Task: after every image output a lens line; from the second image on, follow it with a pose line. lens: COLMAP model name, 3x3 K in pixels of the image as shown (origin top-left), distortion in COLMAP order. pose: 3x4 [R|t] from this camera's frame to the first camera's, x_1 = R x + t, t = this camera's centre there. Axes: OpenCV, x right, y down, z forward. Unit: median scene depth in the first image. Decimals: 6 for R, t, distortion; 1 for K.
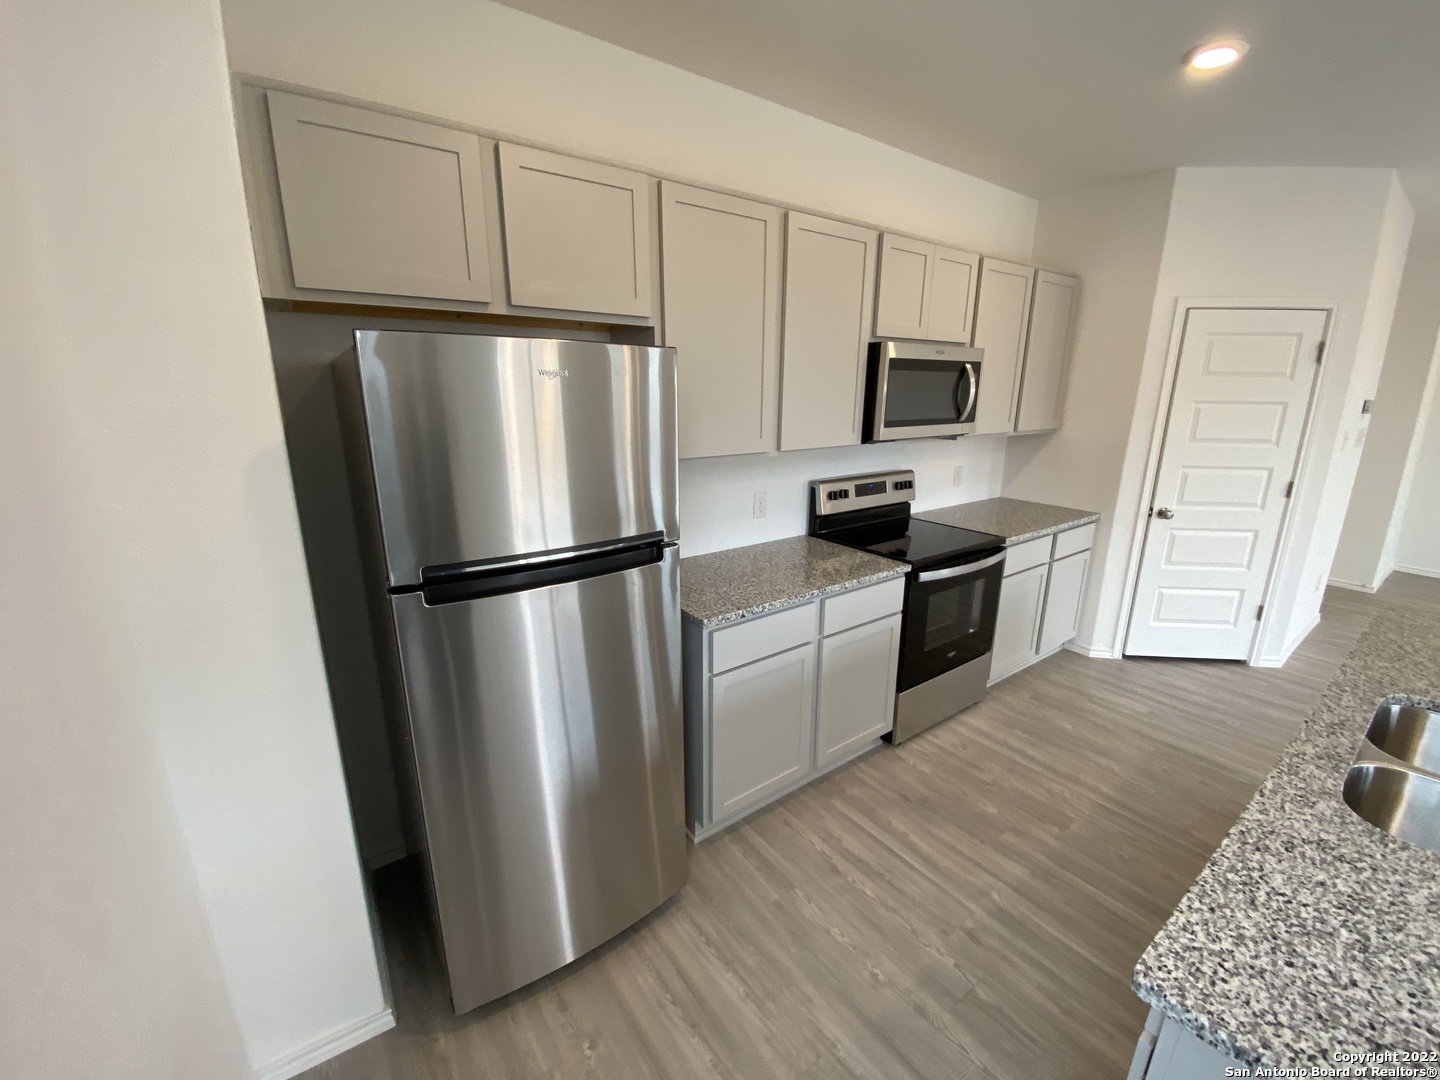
lens RADIAL K [[591.7, 0, 720.0], [0, 591.7, 540.0], [0, 0, 1]] dist [-0.001346, -0.000177]
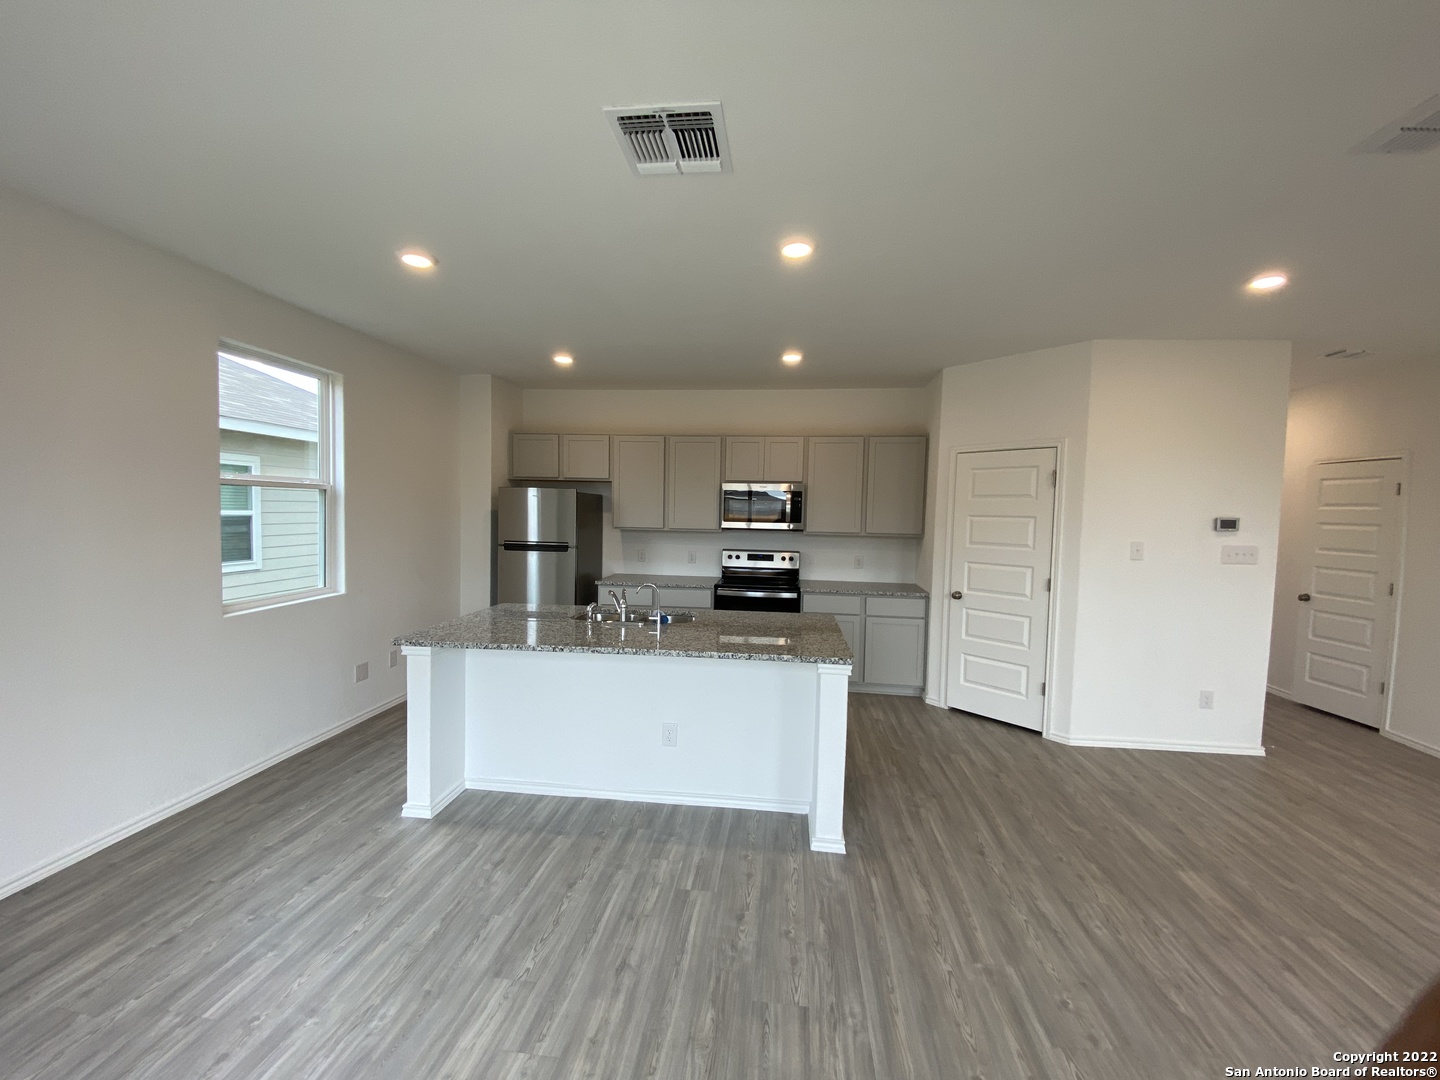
lens RADIAL K [[591.7, 0, 720.0], [0, 591.7, 540.0], [0, 0, 1]] dist [-0.001346, -0.000177]
pose [[0.729720, 0.044076, -0.682324, 1.275990], [-0.193080, 0.970589, -0.143795, 0.133342], [0.655919, 0.236673, 0.716768, -0.364035]]
